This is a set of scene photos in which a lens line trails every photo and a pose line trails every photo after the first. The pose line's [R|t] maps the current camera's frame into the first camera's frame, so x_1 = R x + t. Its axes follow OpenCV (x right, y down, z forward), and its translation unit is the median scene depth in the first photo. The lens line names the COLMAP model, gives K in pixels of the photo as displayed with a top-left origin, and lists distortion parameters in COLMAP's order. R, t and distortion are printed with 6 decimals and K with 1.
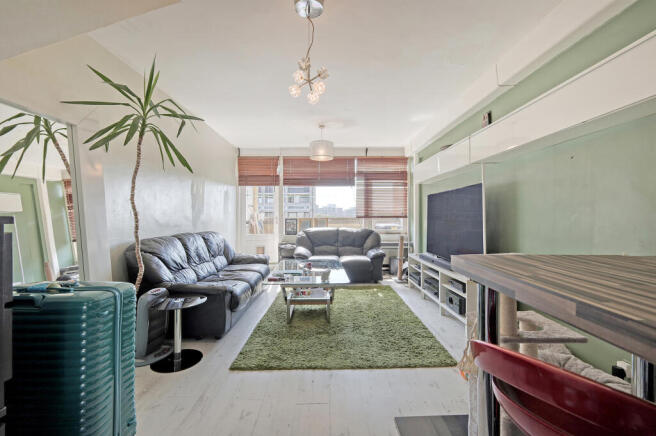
lens RADIAL K [[284.0, 0, 328.9], [0, 284.0, 214.8], [0, 0, 1]] dist [-0.002265, 0.001011]
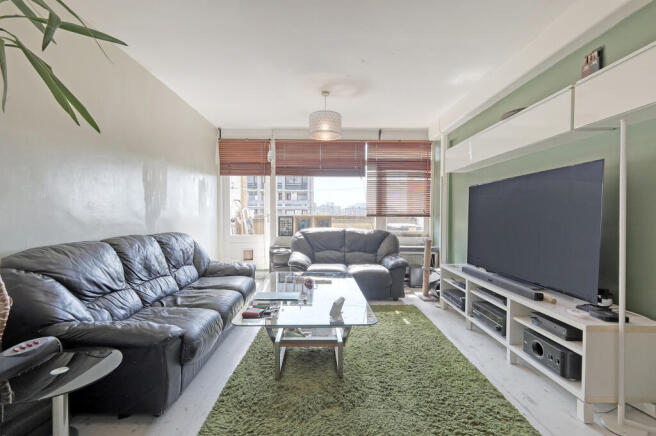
lens RADIAL K [[284.0, 0, 351.8], [0, 284.0, 231.5], [0, 0, 1]] dist [-0.002265, 0.001011]
pose [[0.996165, 0.004677, 0.087366, -0.023575], [-0.010274, 0.997915, 0.063726, 0.004235], [-0.086885, -0.064379, 0.994136, 0.271625]]
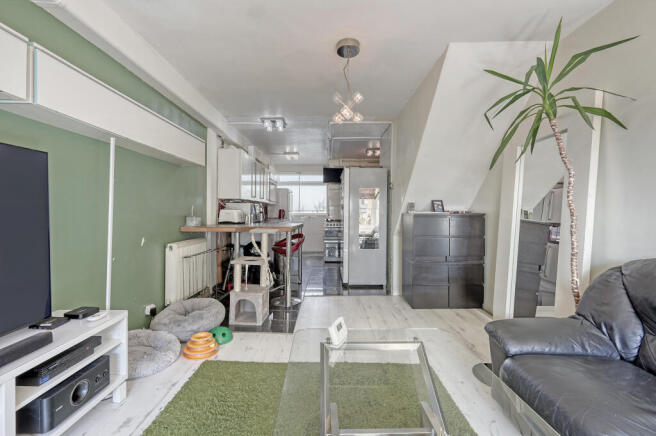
lens RADIAL K [[284.0, 0, 329.4], [0, 284.0, 216.3], [0, 0, 1]] dist [-0.002265, 0.001011]
pose [[-0.999953, -0.000138, 0.009684, 0.005026], [-0.000099, 0.999992, 0.004022, 0.002550], [-0.009685, 0.004020, -0.999945, 0.970339]]
